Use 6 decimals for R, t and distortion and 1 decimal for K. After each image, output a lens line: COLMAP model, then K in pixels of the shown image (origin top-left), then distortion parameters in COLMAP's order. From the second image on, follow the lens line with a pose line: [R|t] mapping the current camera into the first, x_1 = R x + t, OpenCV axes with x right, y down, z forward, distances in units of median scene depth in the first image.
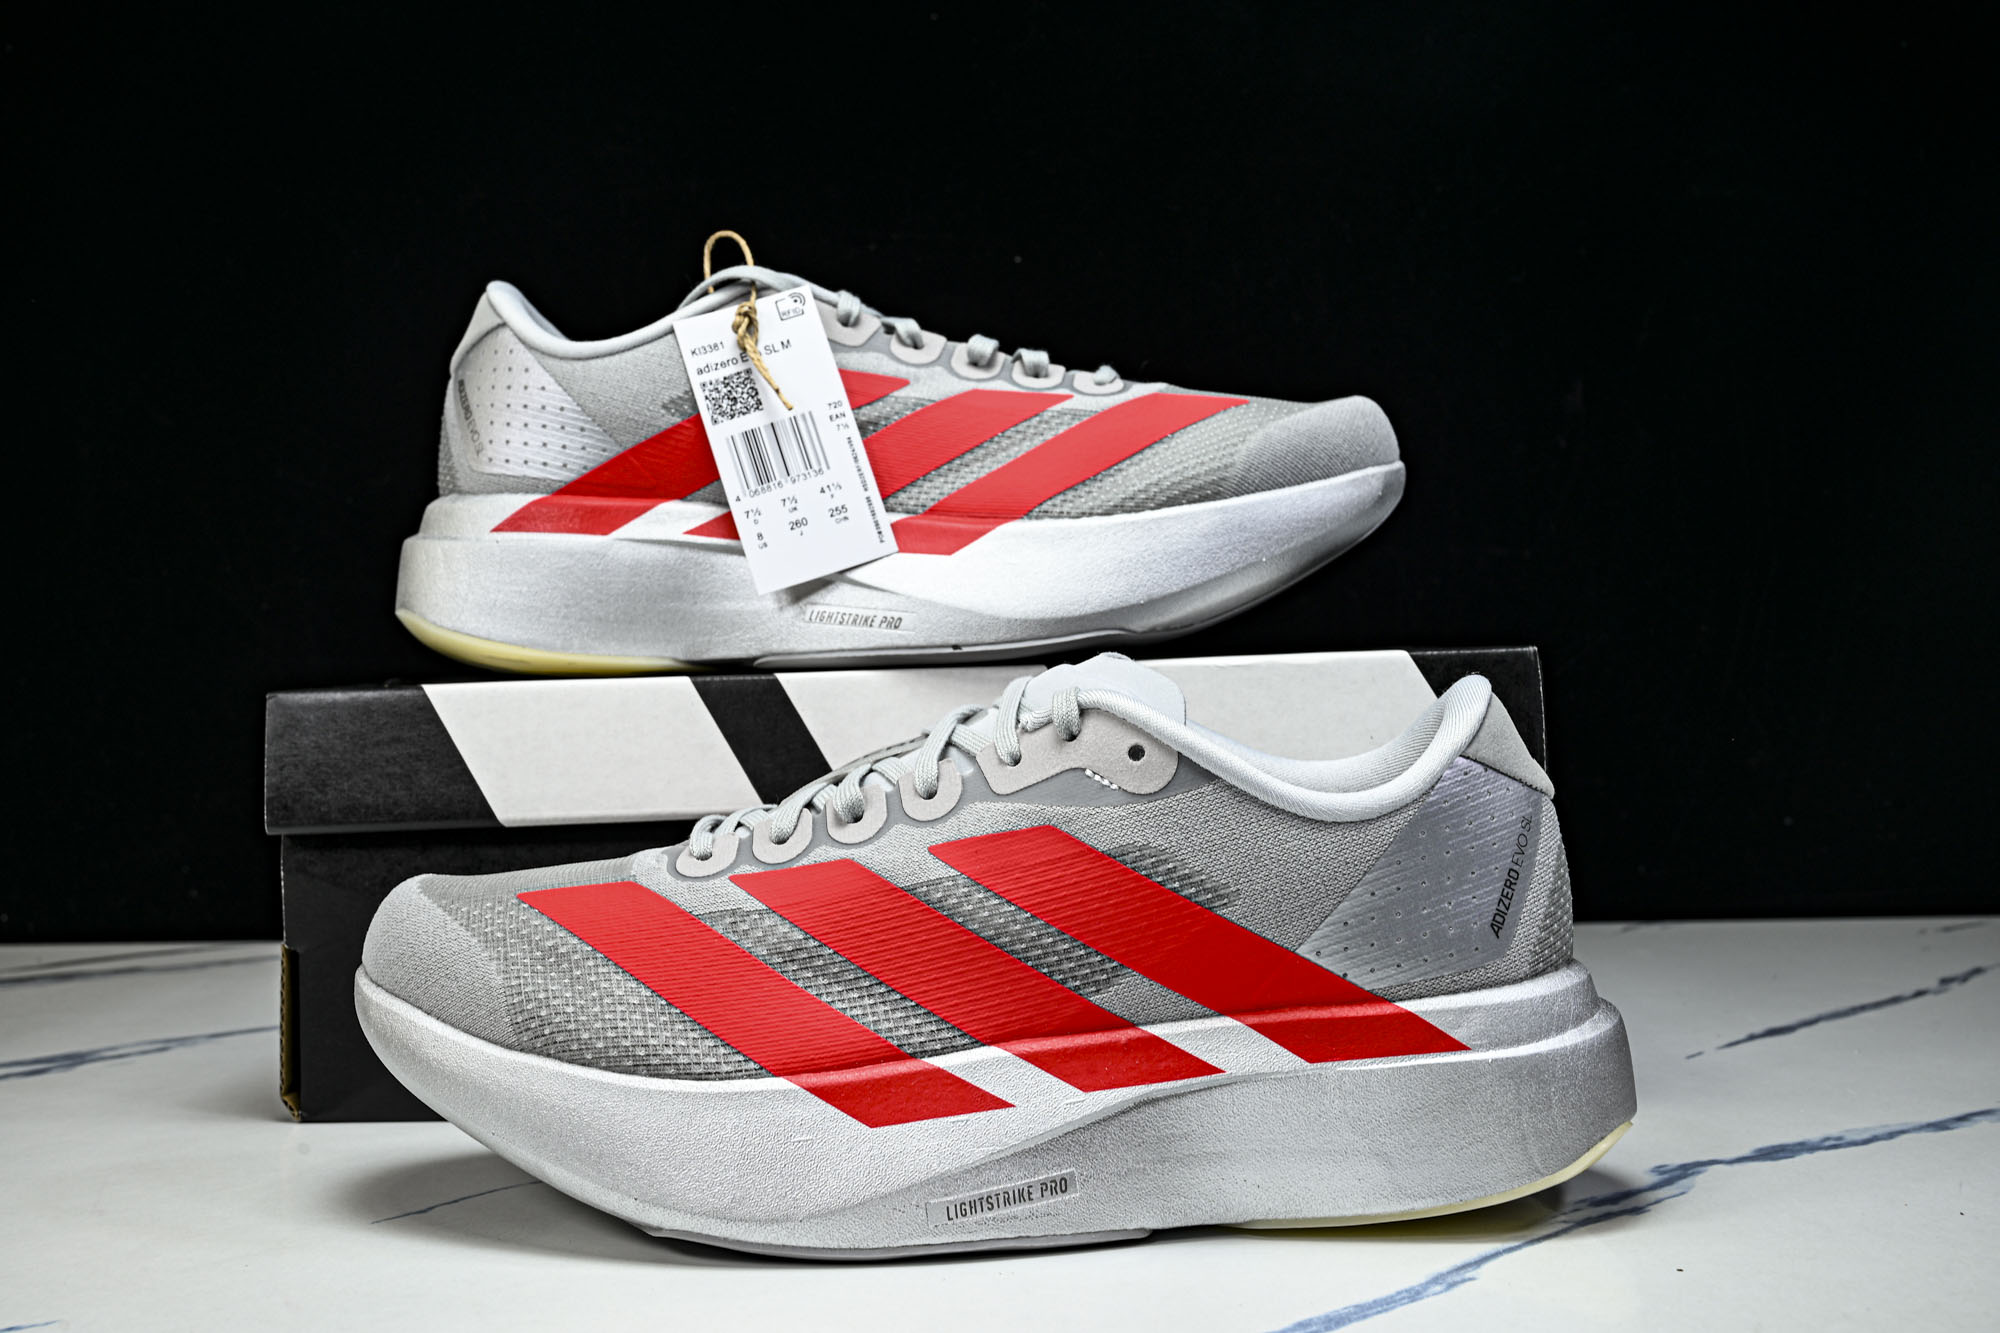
lens RADIAL K [[2324.5, 0, 1000.0], [0, 2324.5, 666.5], [0, 0, 1]] dist [0.027792, 0.020296]
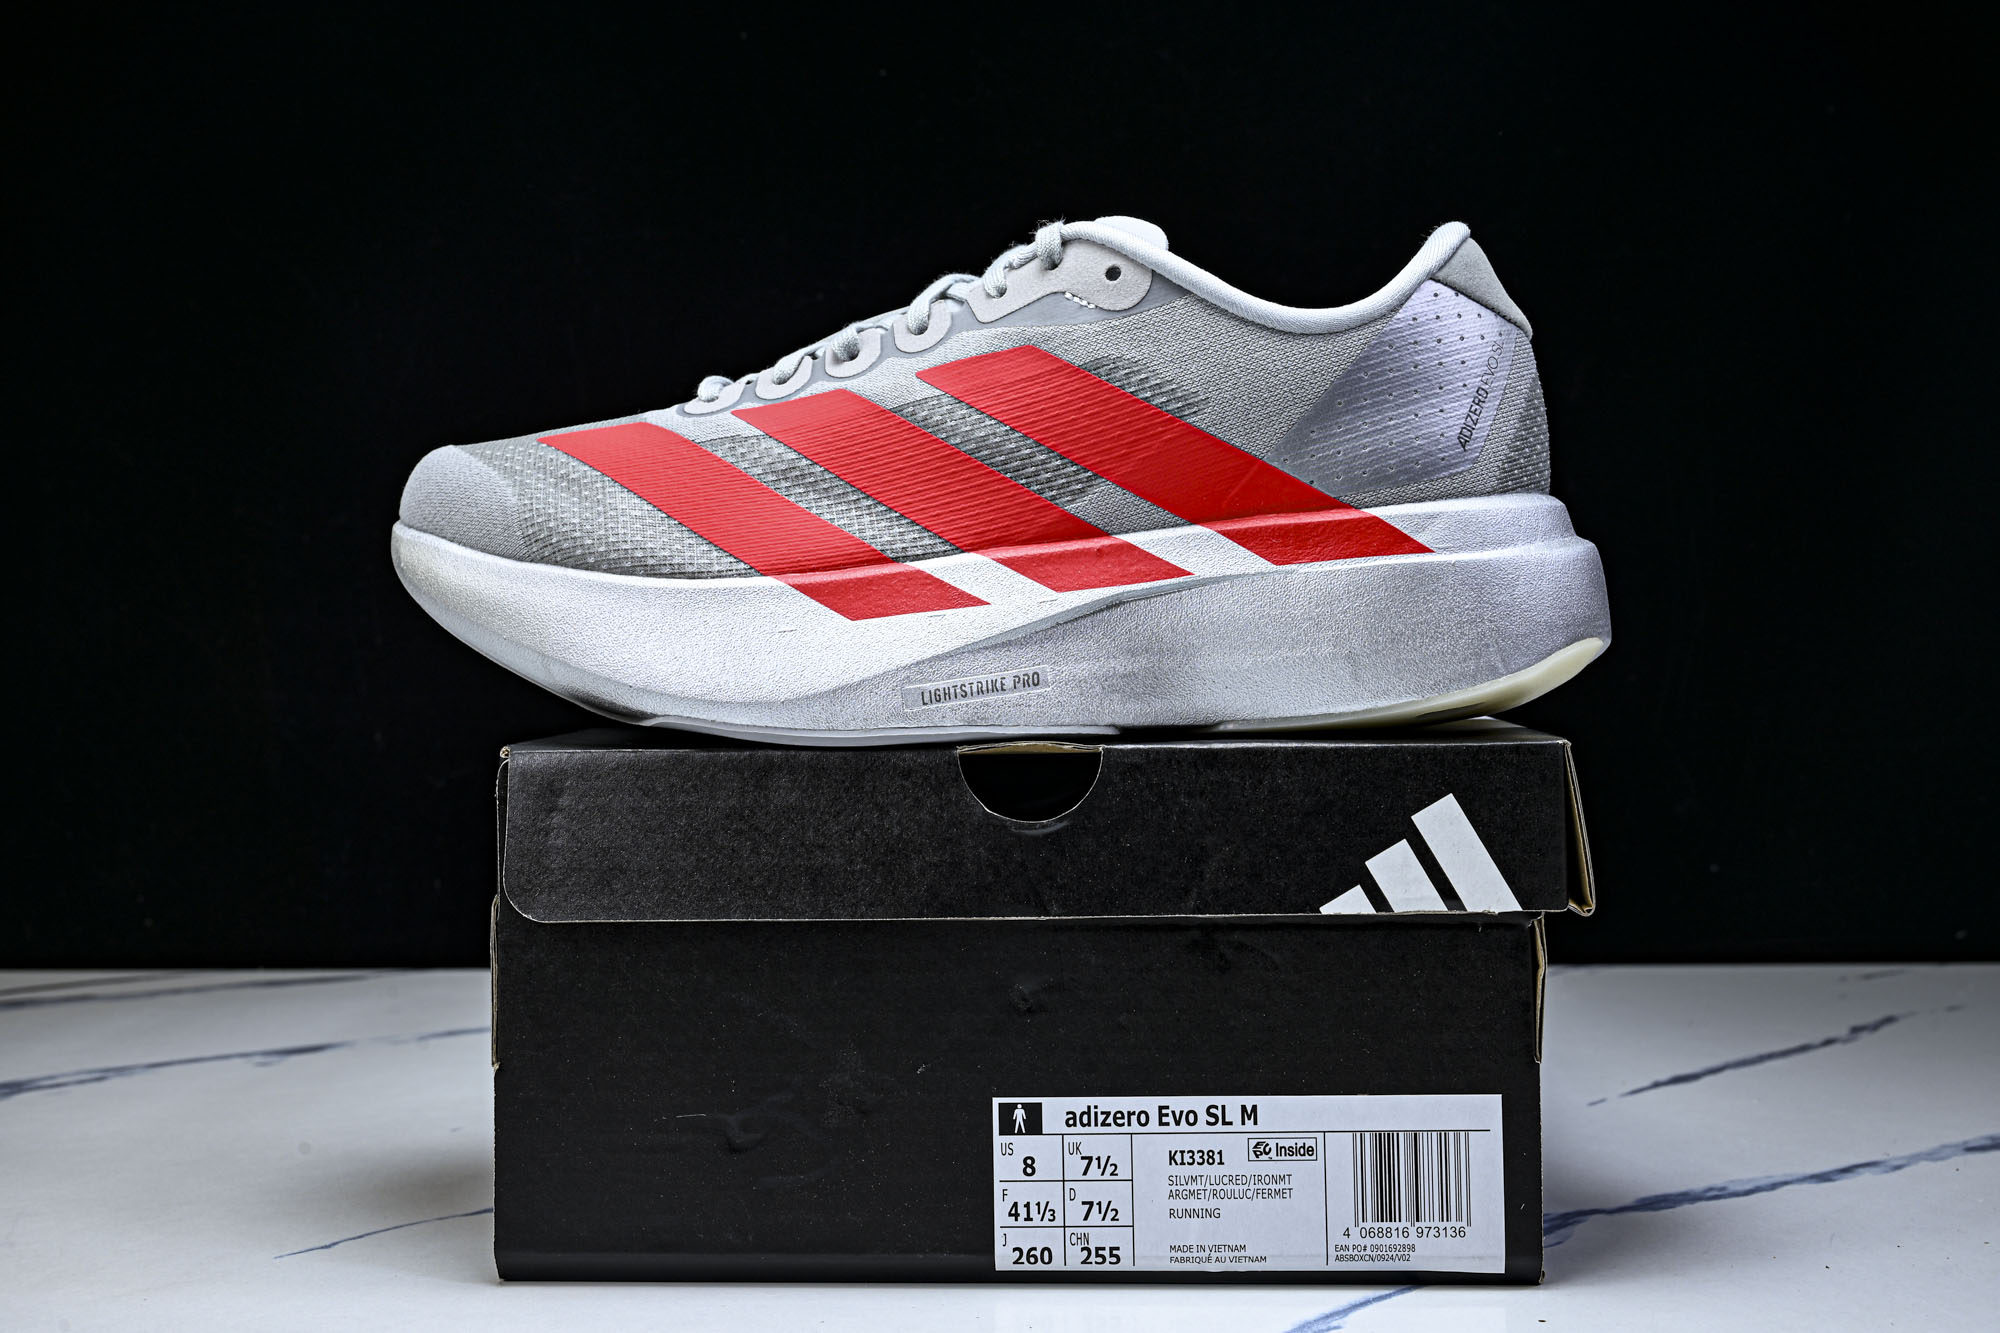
lens RADIAL K [[2324.5, 0, 1000.0], [0, 2324.5, 666.5], [0, 0, 1]] dist [0.027792, 0.020296]
pose [[0.996155, 0.005628, -0.087425, 0.100573], [-0.008162, 0.999556, -0.028650, 0.243404], [0.087225, 0.029253, 0.995759, -0.034644]]
